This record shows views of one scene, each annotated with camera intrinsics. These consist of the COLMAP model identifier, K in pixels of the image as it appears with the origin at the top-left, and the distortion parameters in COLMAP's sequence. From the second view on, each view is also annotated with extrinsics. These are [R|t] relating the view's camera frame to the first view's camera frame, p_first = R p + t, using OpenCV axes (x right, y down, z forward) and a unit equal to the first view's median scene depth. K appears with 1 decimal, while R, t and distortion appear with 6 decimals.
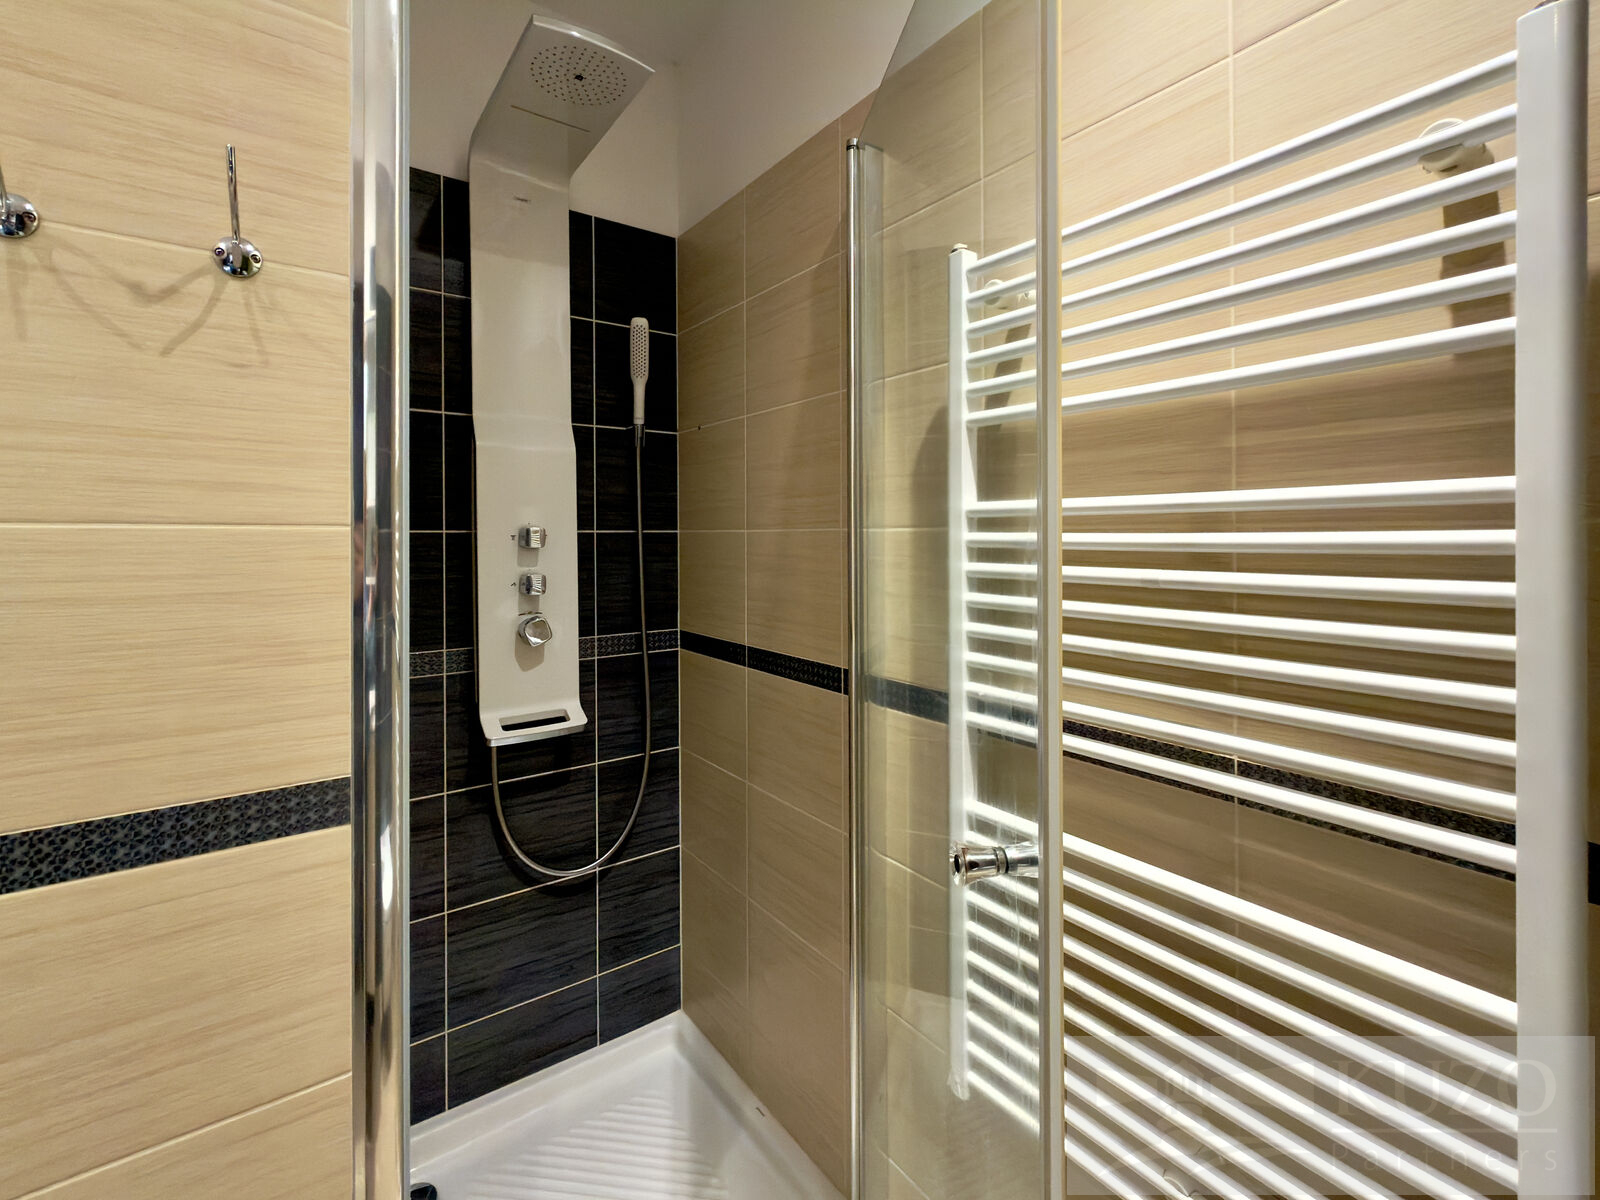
lens RADIAL K [[706.5, 0, 798.8], [0, 706.5, 538.7], [0, 0, 1]] dist [-0.000105, 0.000041]
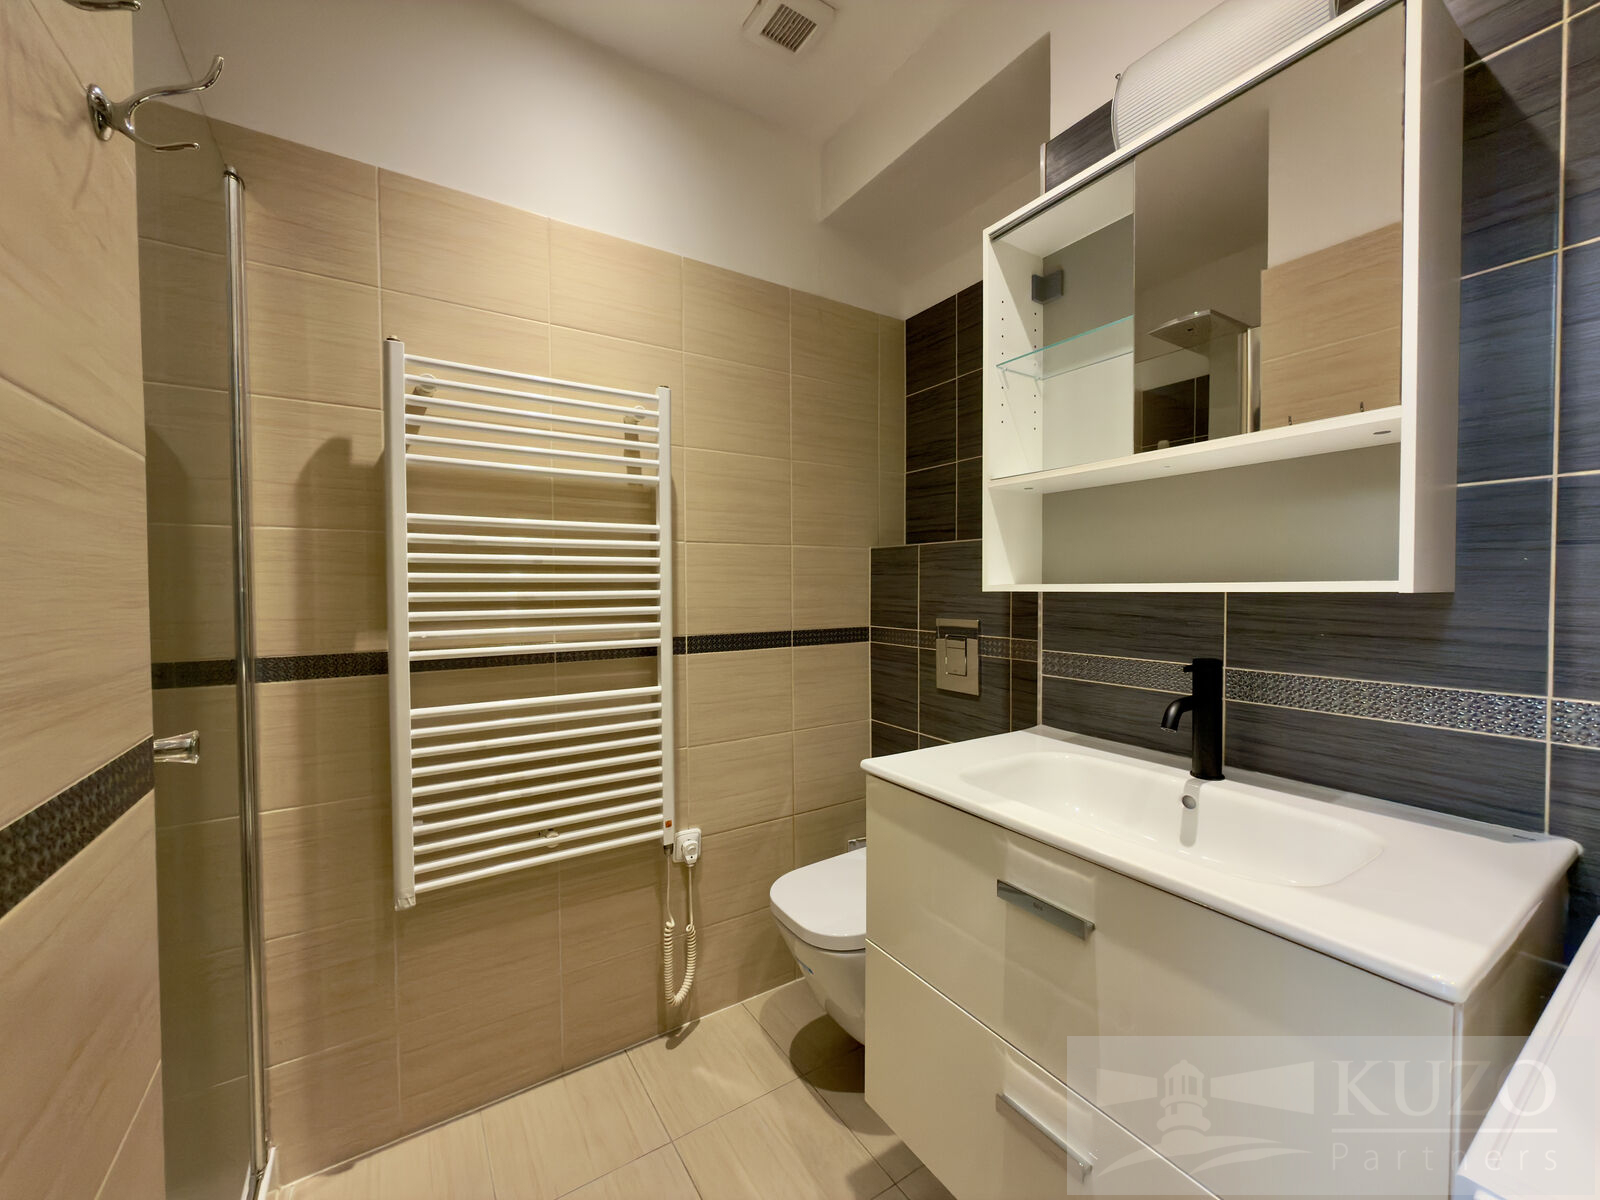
lens RADIAL K [[637.0, 0, 800.8], [0, 637.0, 601.5], [0, 0, 1]] dist [-0.001127, -0.000007]
pose [[0.059027, -0.019315, 0.998069, -1.081159], [0.007901, 0.999791, 0.018881, 0.119961], [-0.998225, 0.006772, 0.059167, 0.079932]]
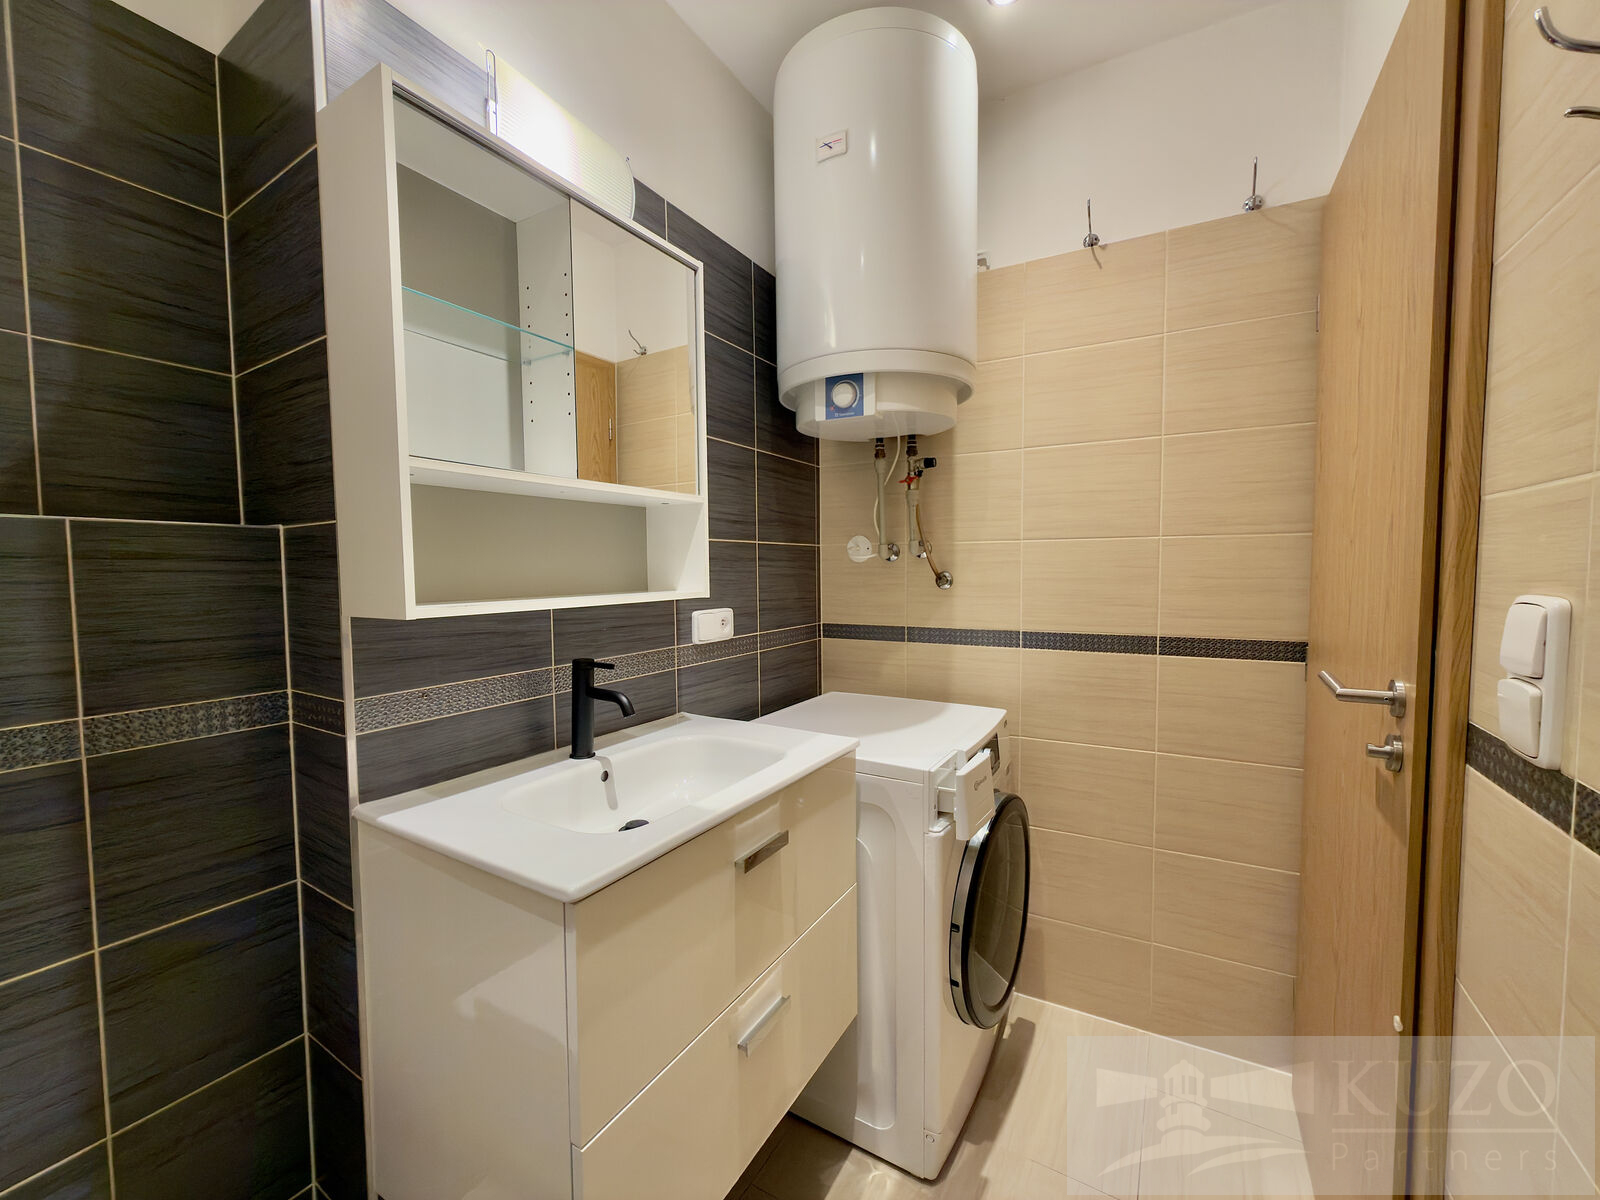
lens RADIAL K [[637.0, 0, 800.8], [0, 637.0, 601.5], [0, 0, 1]] dist [-0.001127, -0.000007]
pose [[-0.919969, 0.034512, -0.390470, 0.061189], [0.012940, 0.998248, 0.057745, 0.060300], [0.391778, 0.048071, -0.918803, 0.778732]]
